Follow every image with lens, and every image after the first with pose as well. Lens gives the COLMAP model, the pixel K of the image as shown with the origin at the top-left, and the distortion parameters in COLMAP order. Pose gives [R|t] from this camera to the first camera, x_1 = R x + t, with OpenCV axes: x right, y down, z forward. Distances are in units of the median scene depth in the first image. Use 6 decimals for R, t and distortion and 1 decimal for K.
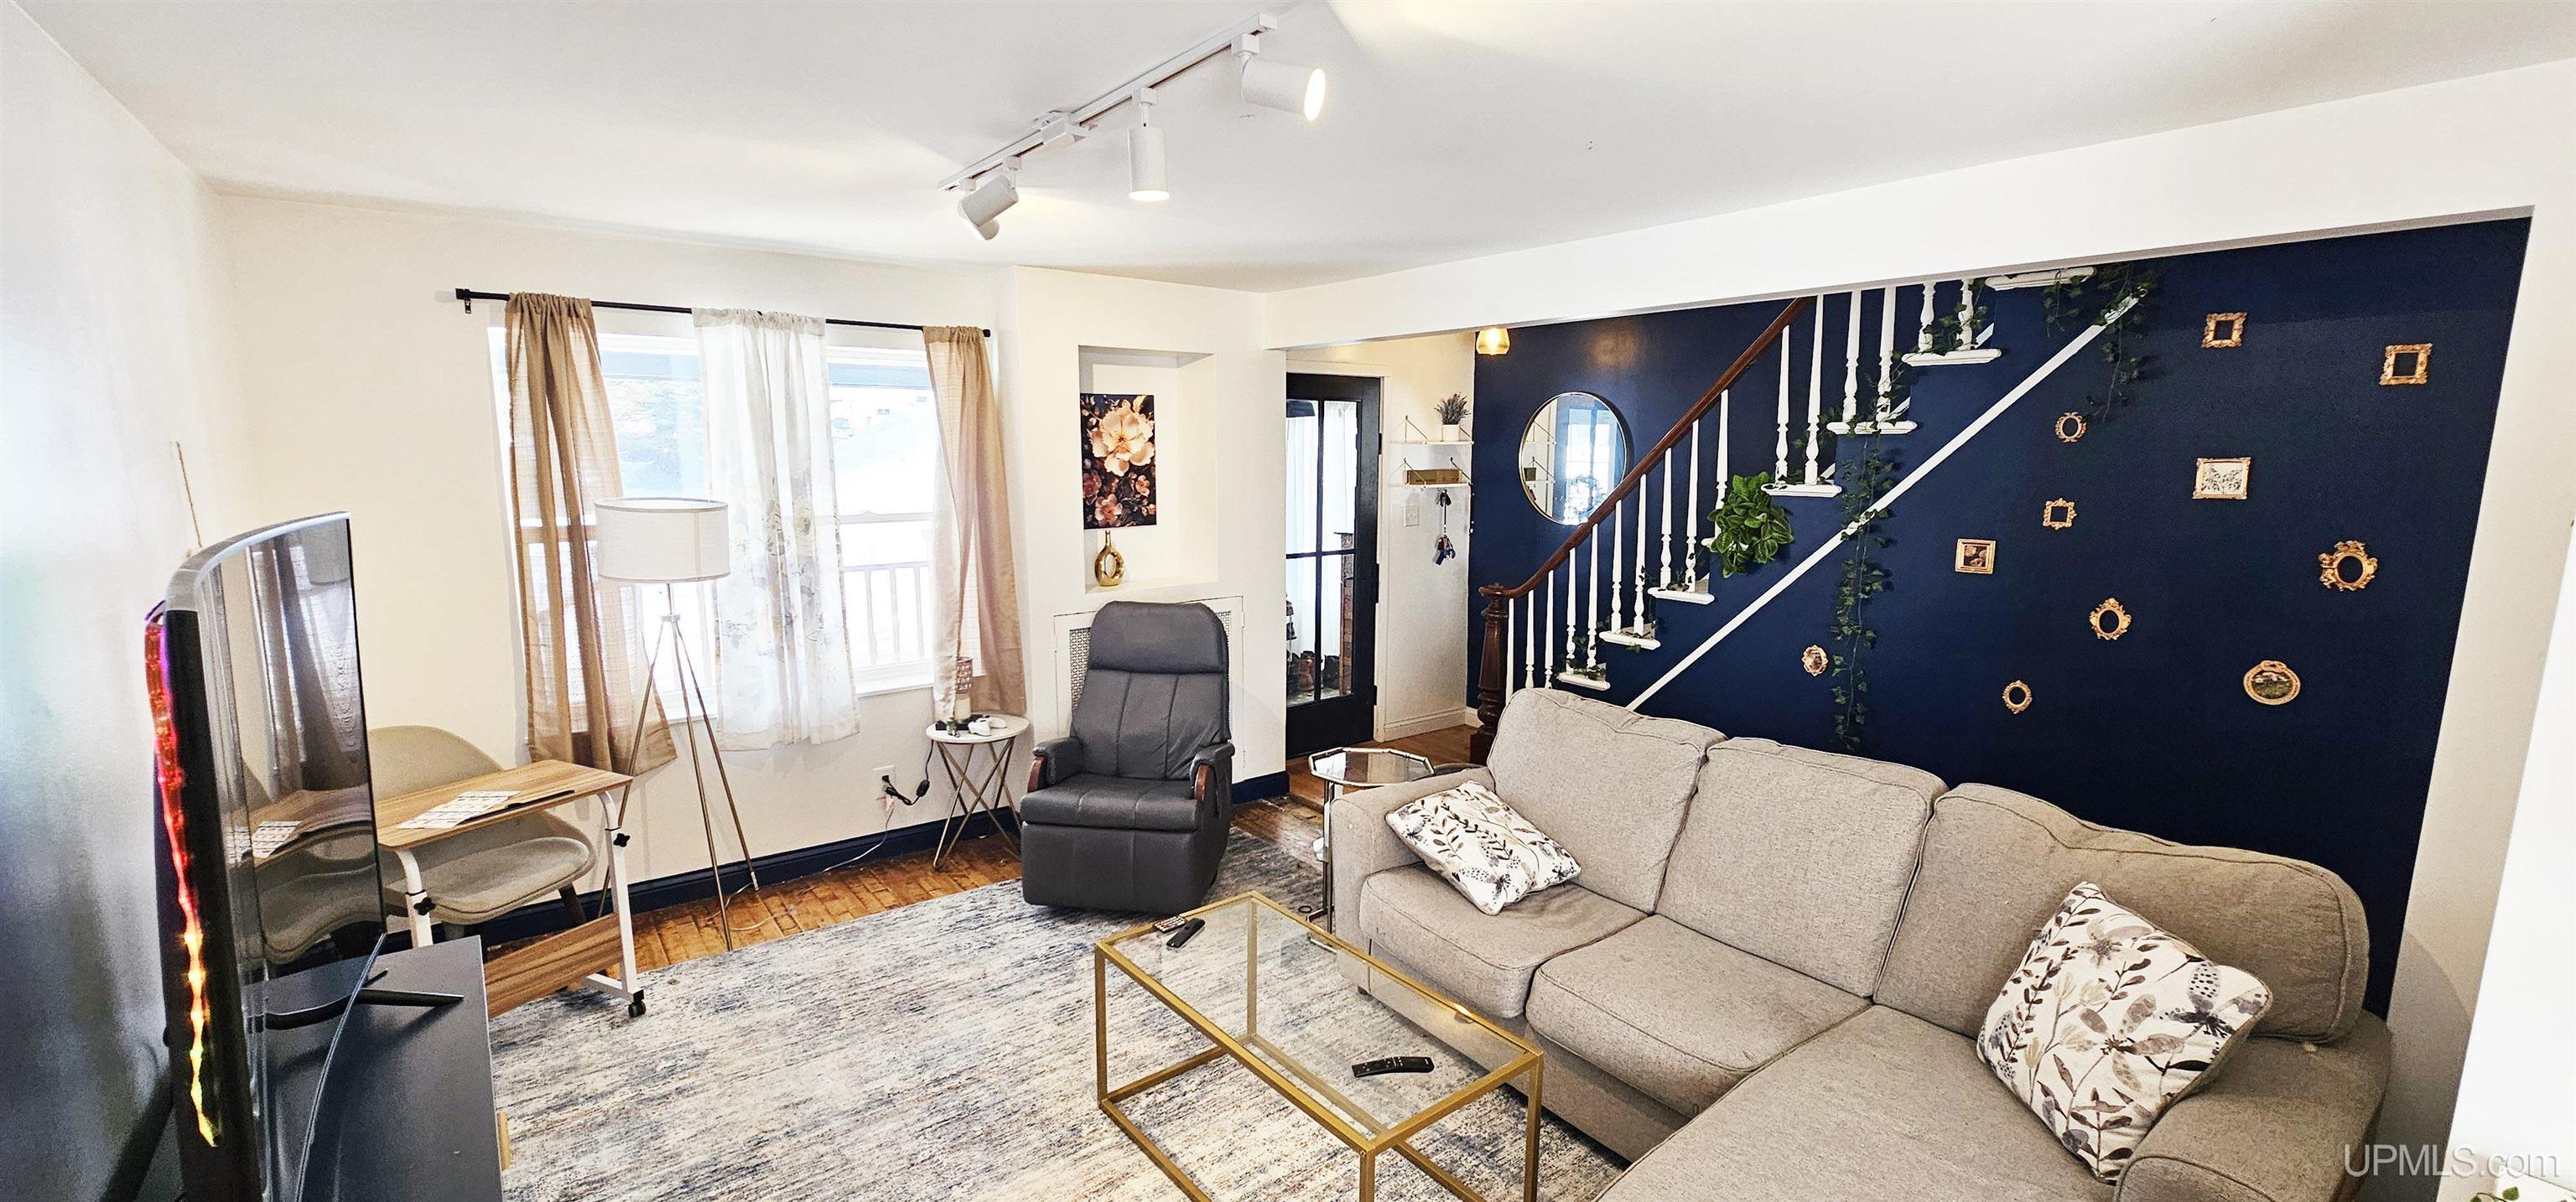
lens RADIAL K [[1046.6, 0, 1287.3], [0, 1046.6, 596.2], [0, 0, 1]] dist [-0.001893, 0.000633]
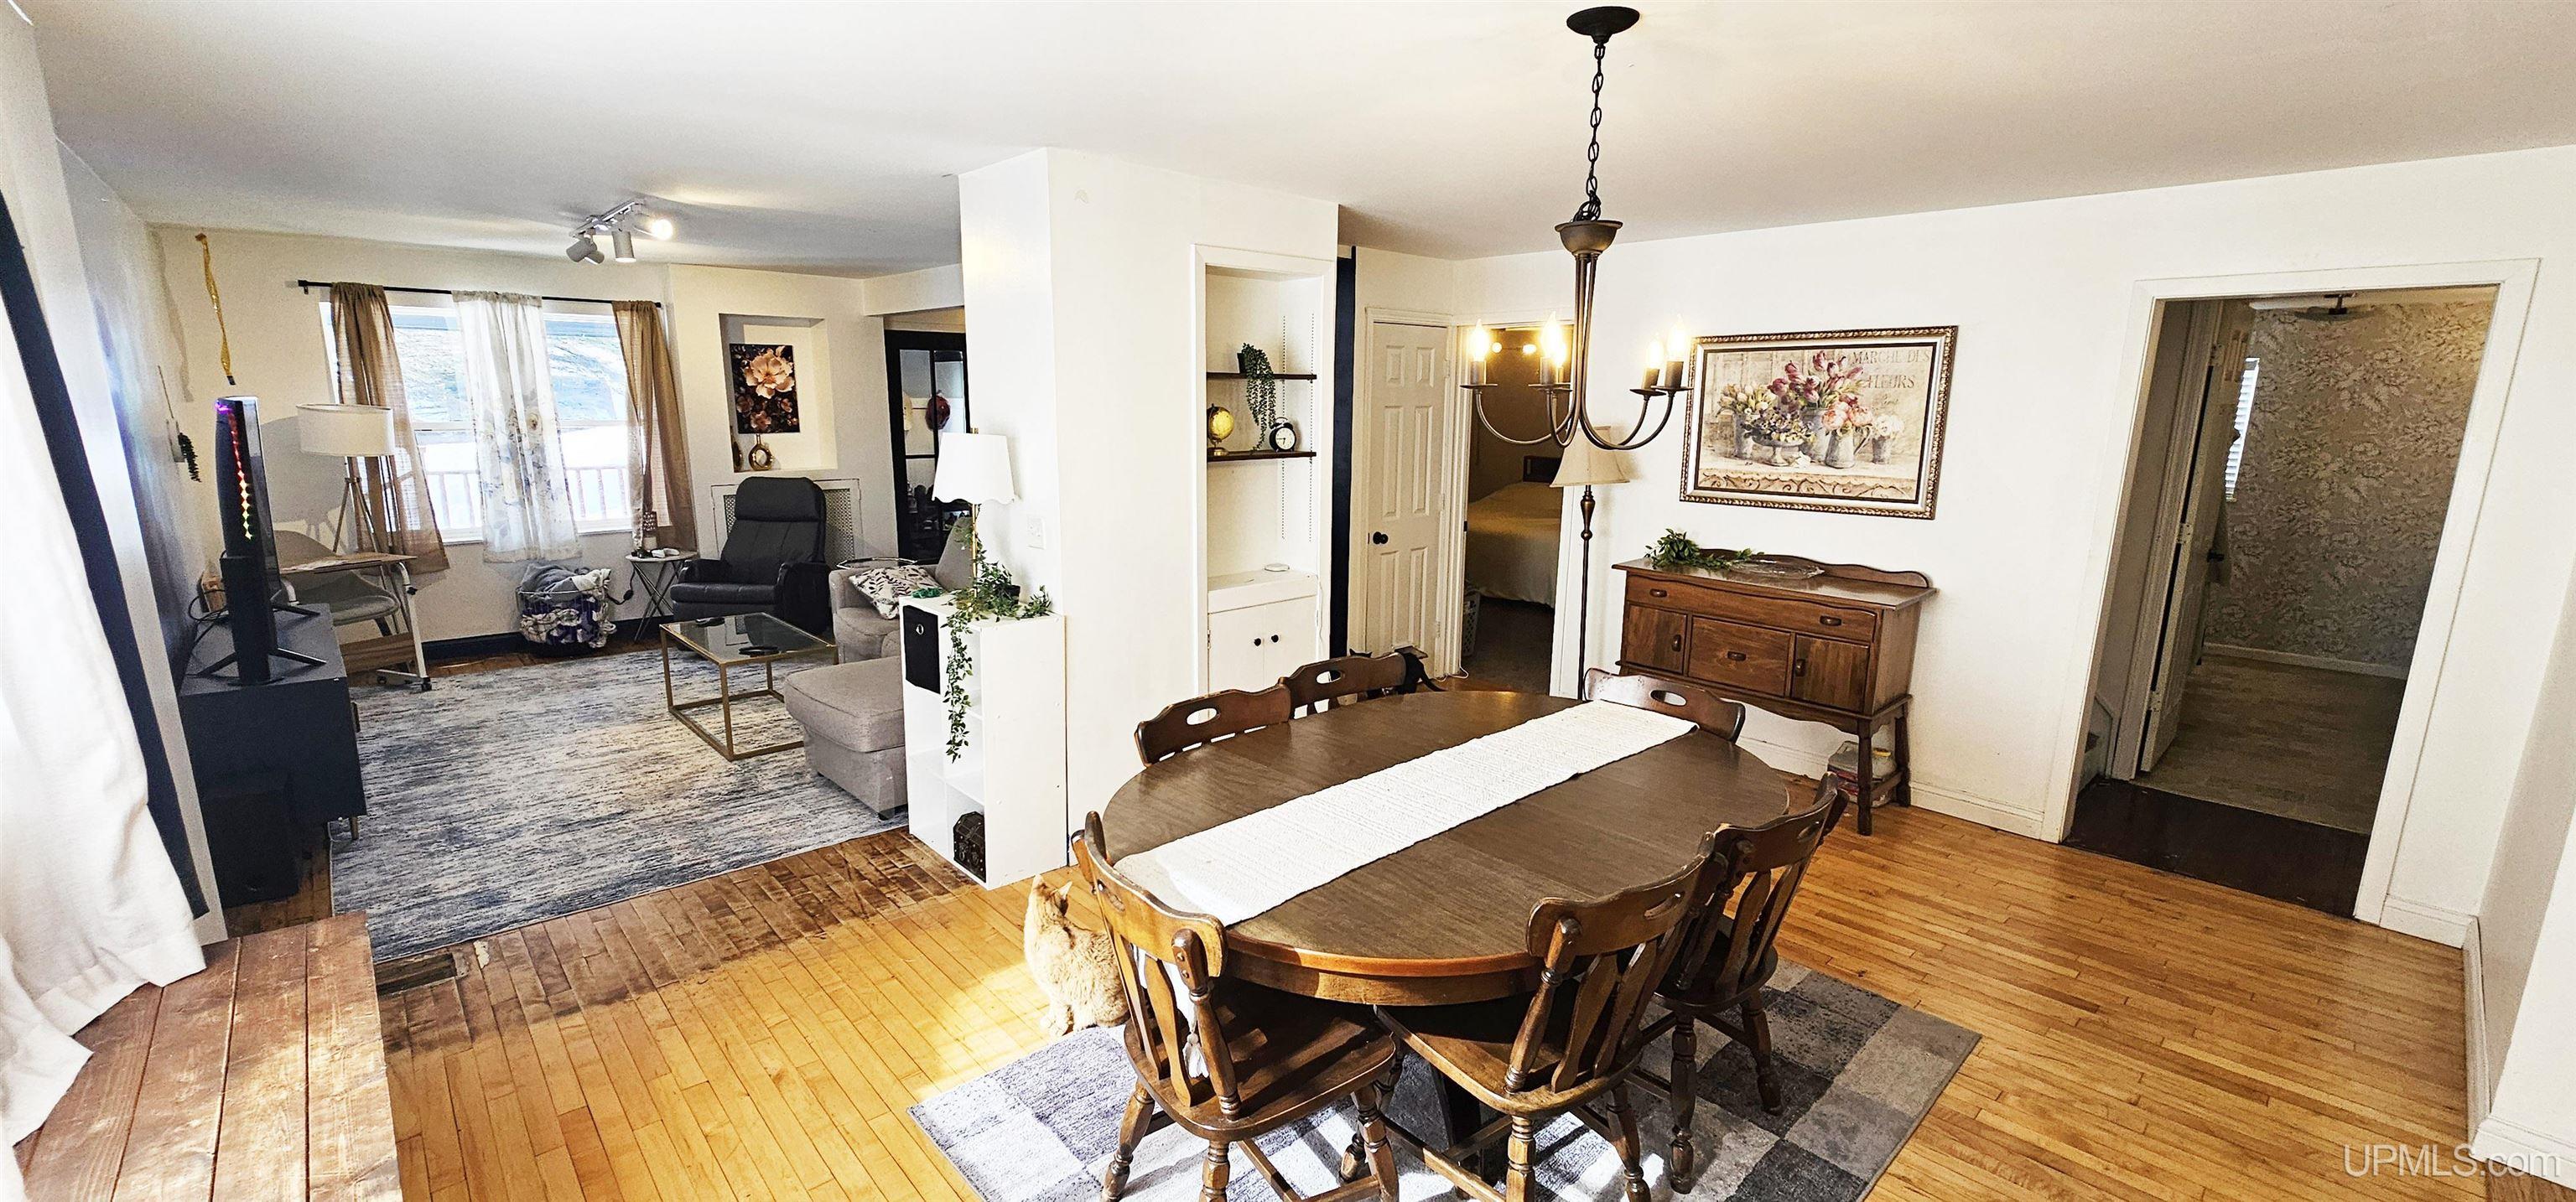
lens RADIAL K [[1046.6, 0, 1283.4], [0, 1046.6, 598.5], [0, 0, 1]] dist [-0.001893, 0.000633]
pose [[0.996788, -0.008942, 0.079582, 0.582862], [0.004922, 0.998708, 0.050570, 0.128793], [-0.079932, -0.050016, 0.995545, -0.744952]]
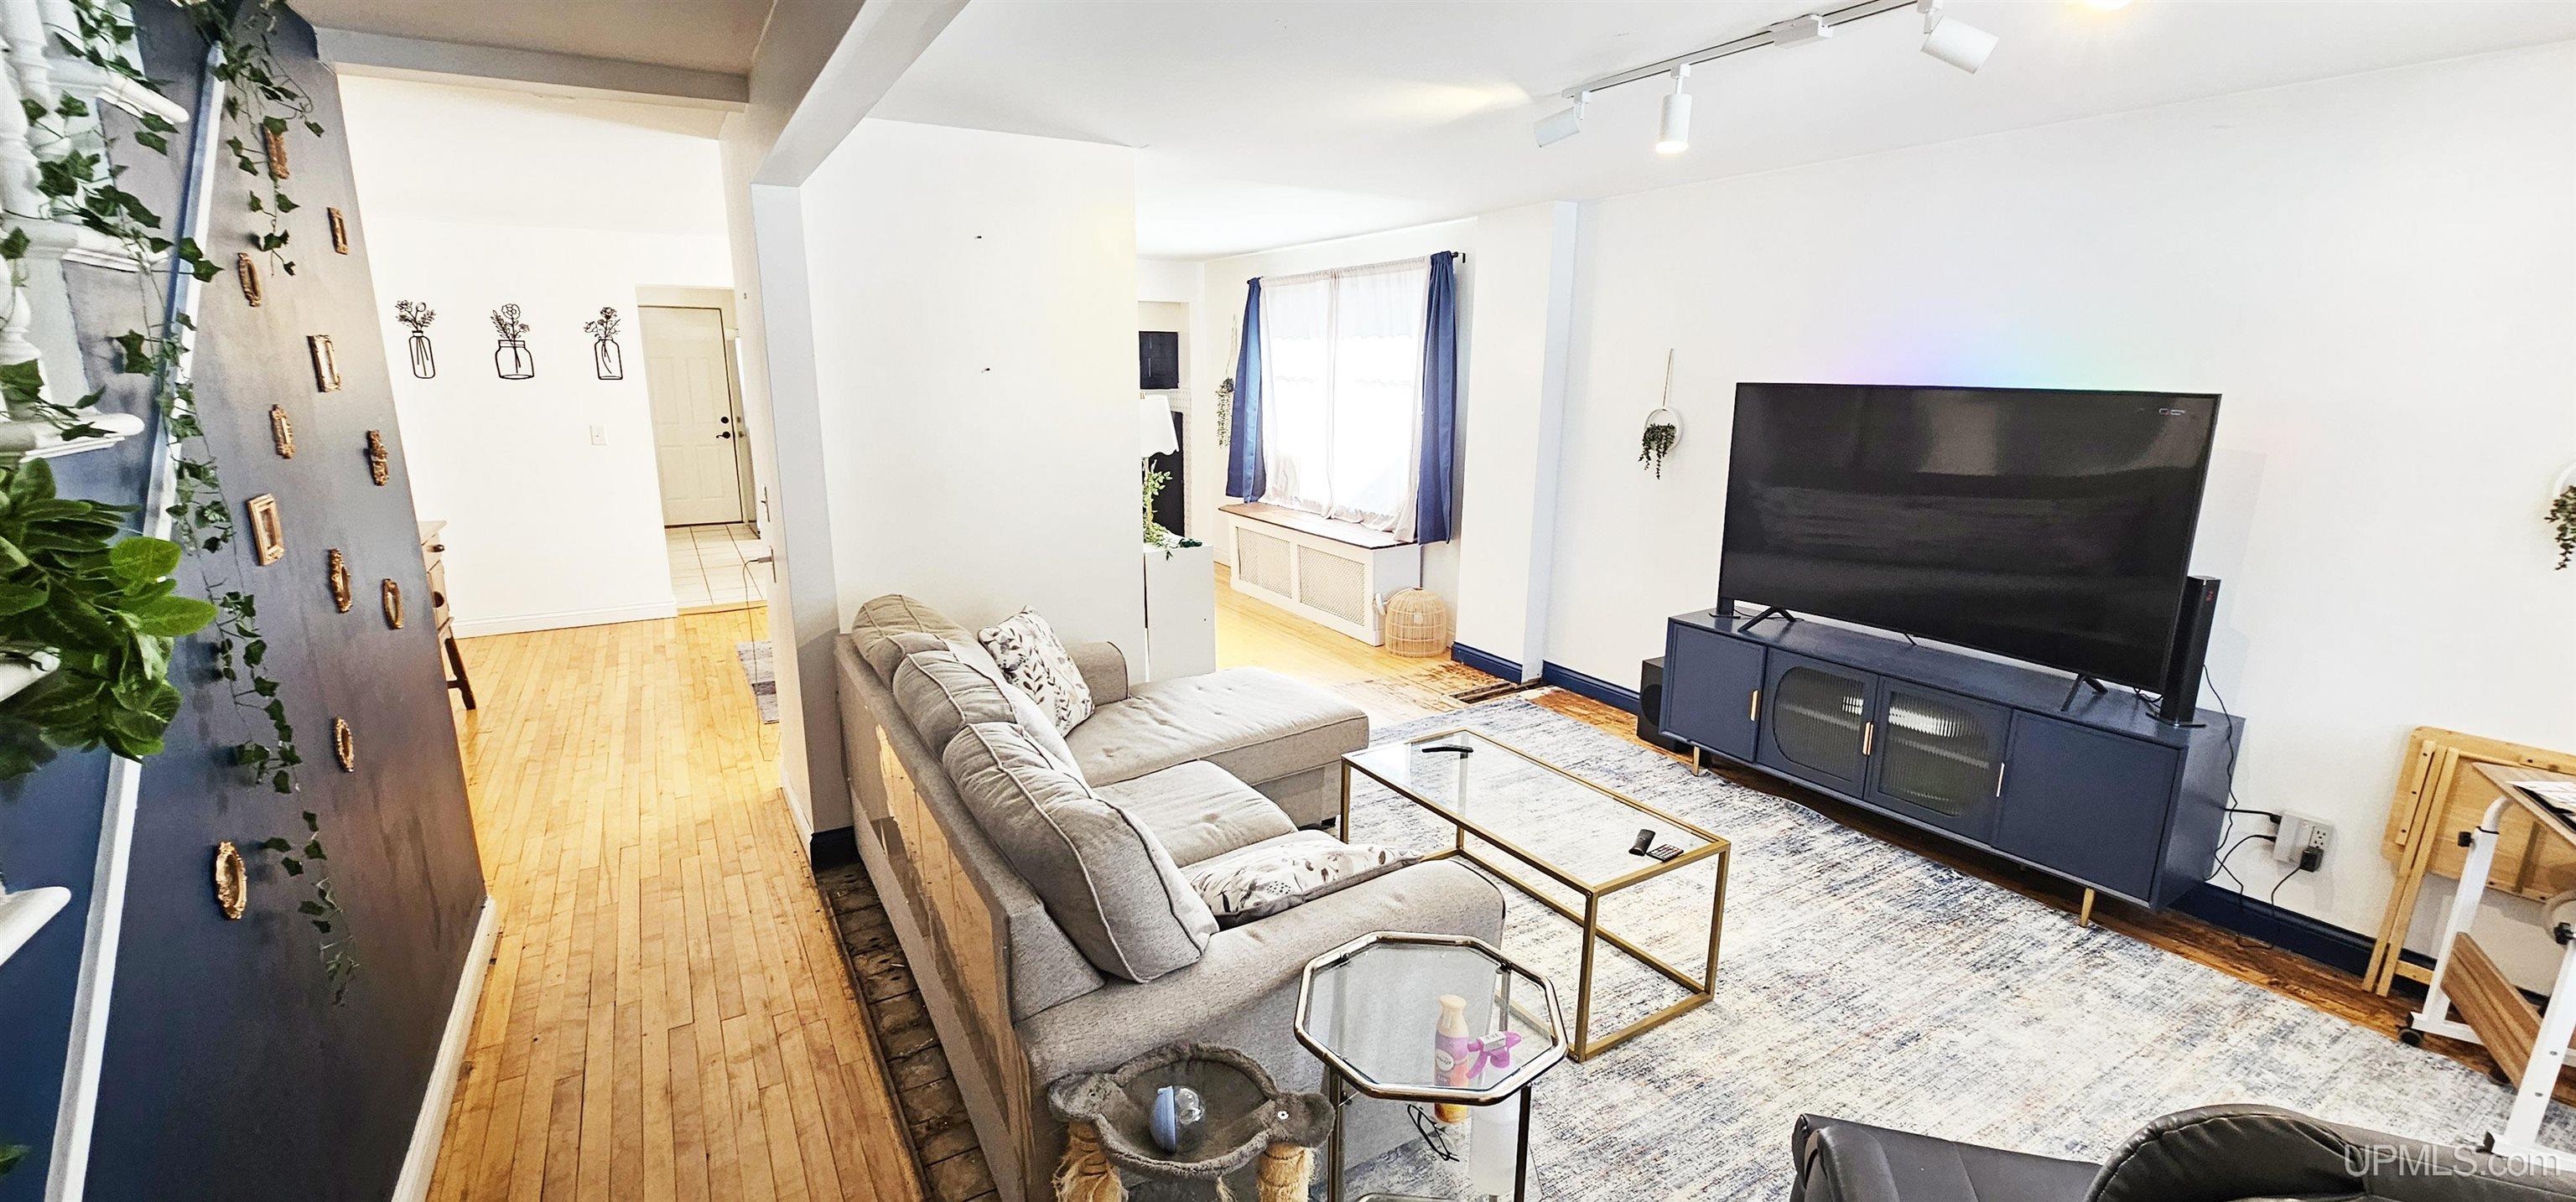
lens RADIAL K [[1046.6, 0, 1288.9], [0, 1046.6, 605.0], [0, 0, 1]] dist [-0.001893, 0.000633]
pose [[-0.992719, -0.041095, 0.113223, 0.092729], [0.002394, 0.933082, 0.359656, -0.169288], [-0.120427, 0.357308, -0.926190, 1.319948]]
